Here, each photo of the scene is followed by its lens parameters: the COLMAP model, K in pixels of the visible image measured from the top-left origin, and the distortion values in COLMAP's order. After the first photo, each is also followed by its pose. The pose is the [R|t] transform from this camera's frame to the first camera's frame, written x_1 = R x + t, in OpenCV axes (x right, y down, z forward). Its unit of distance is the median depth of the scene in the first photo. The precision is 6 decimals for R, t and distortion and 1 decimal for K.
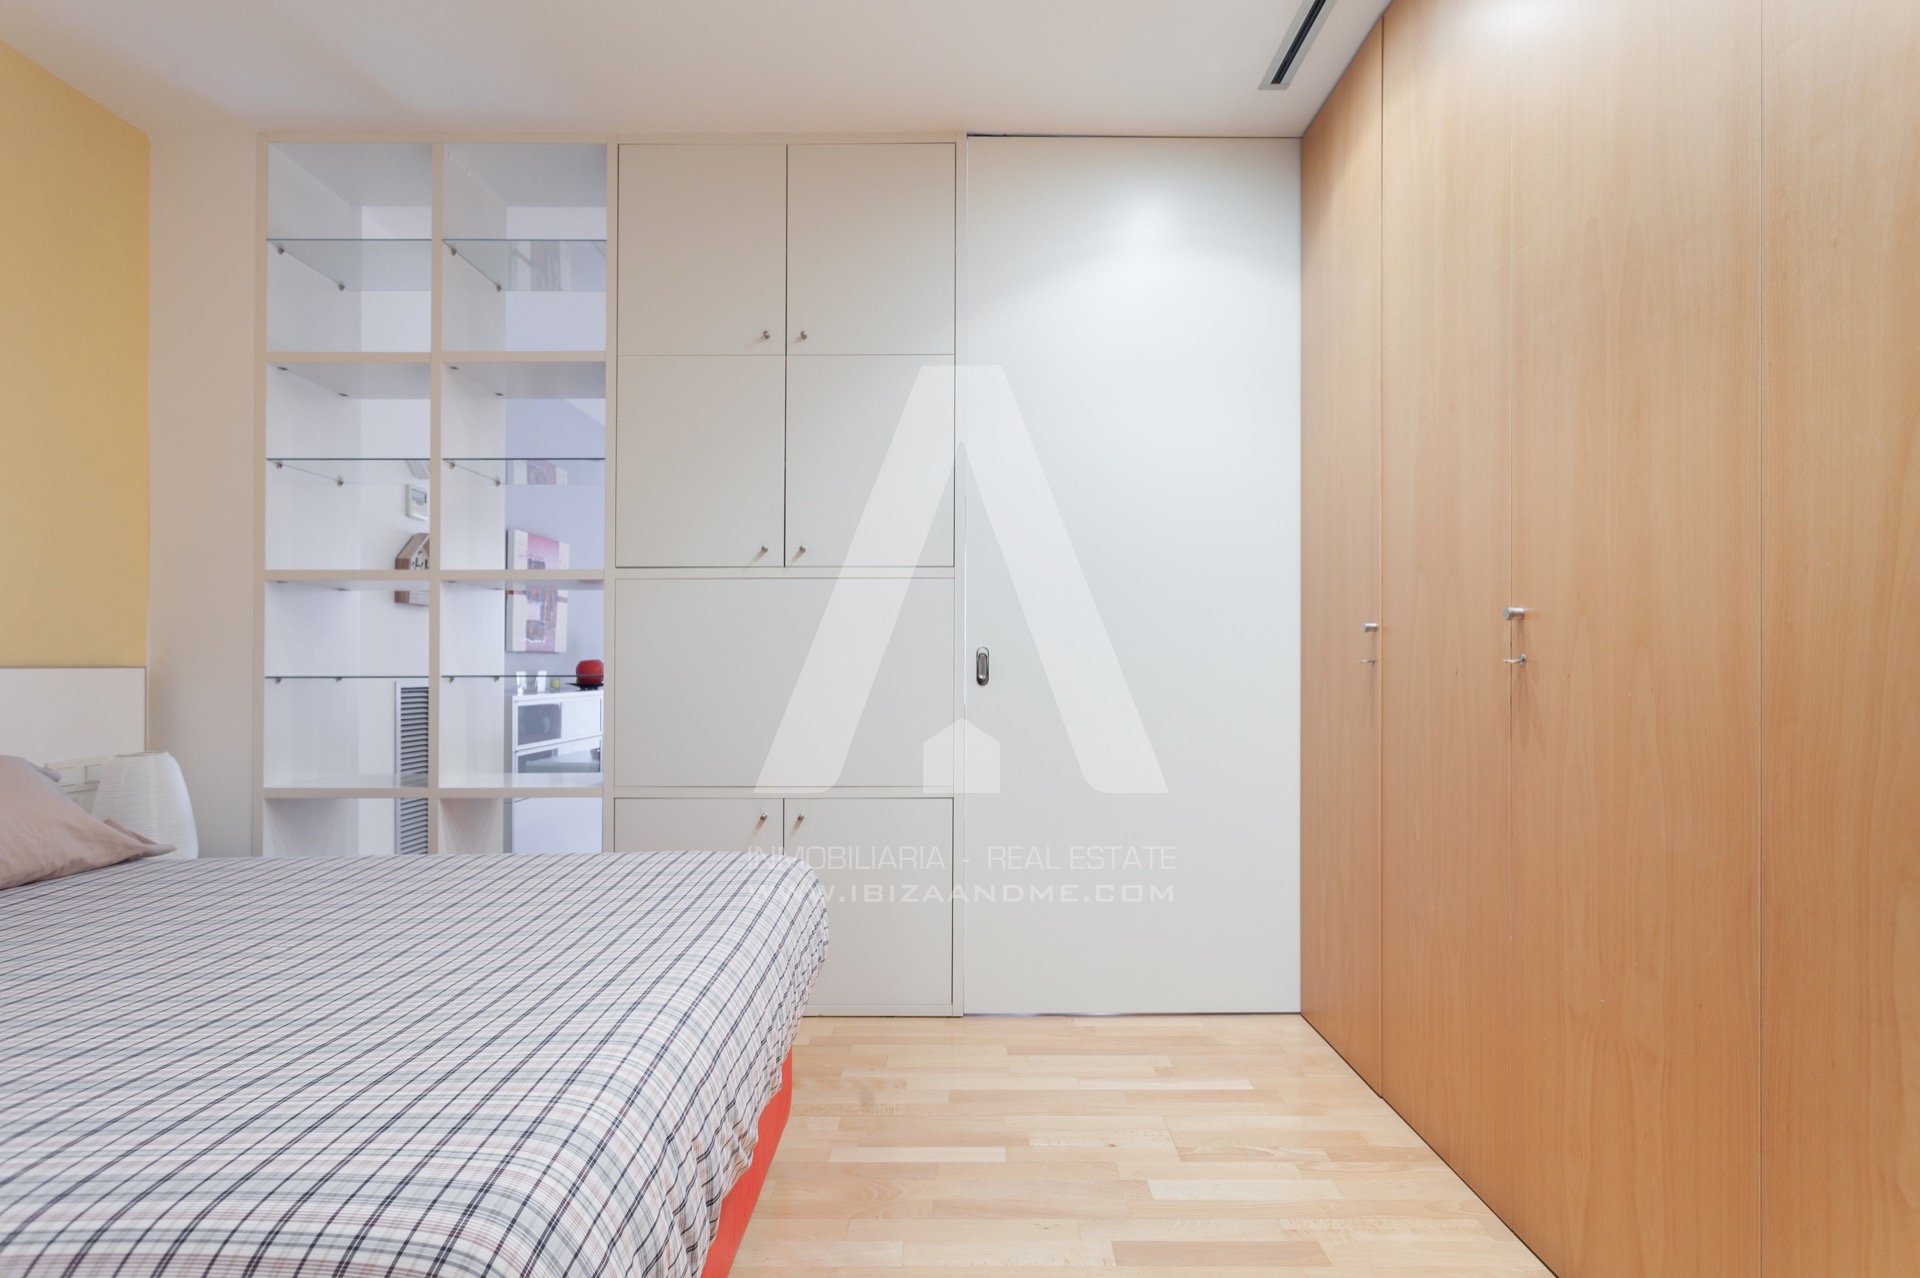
lens RADIAL K [[925.3, 0, 958.3], [0, 925.3, 659.0], [0, 0, 1]] dist [0.000875, -0.000382]
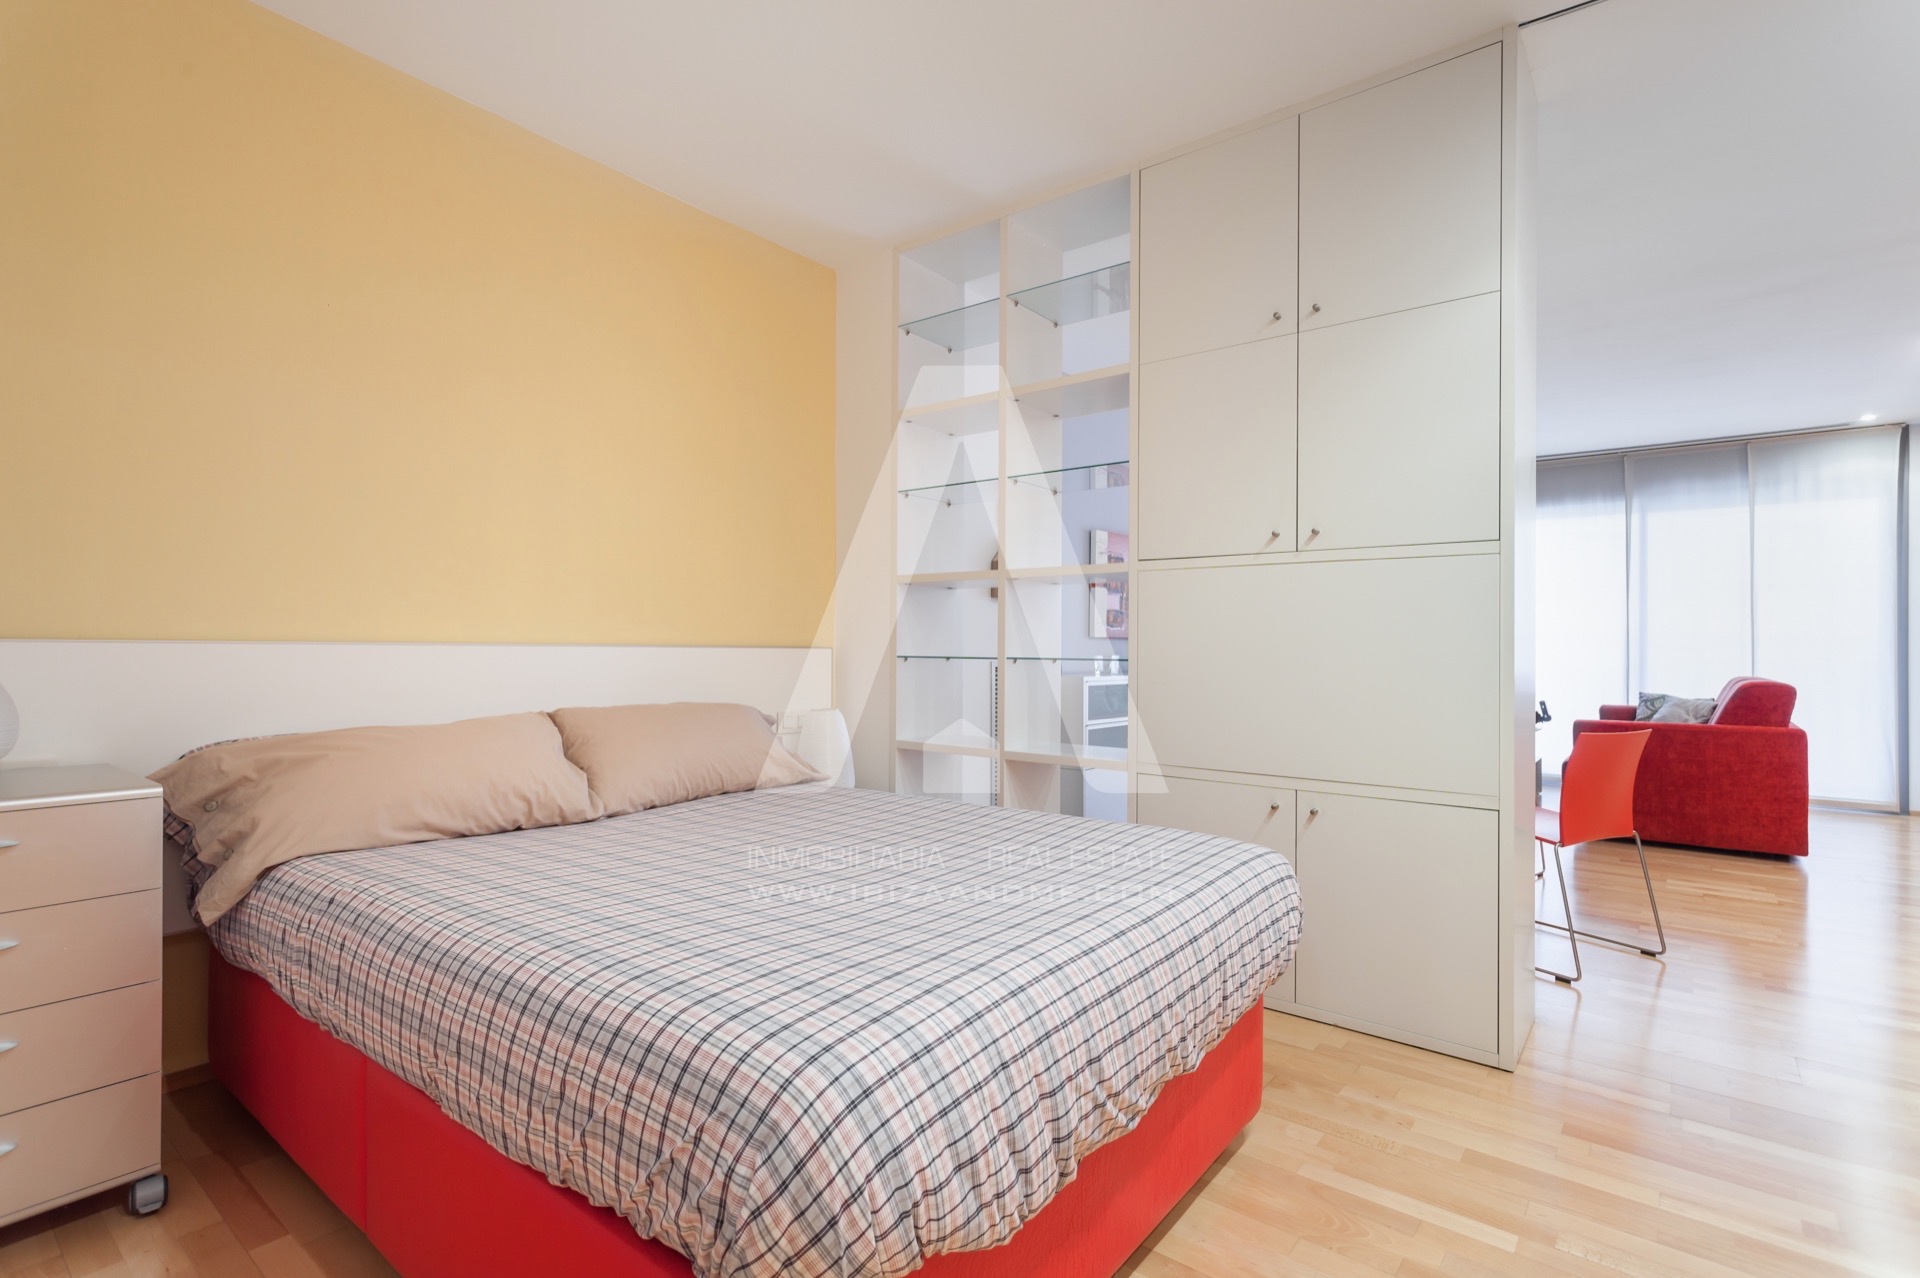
lens RADIAL K [[915.8, 0, 960.0], [0, 915.8, 639.0], [0, 0, 1]] dist [0.001444, 0.001895]
pose [[0.781542, 0.003356, -0.623844, 0.144317], [-0.007744, 0.999961, -0.004322, -0.000560], [0.623805, 0.008209, 0.781537, 0.033510]]
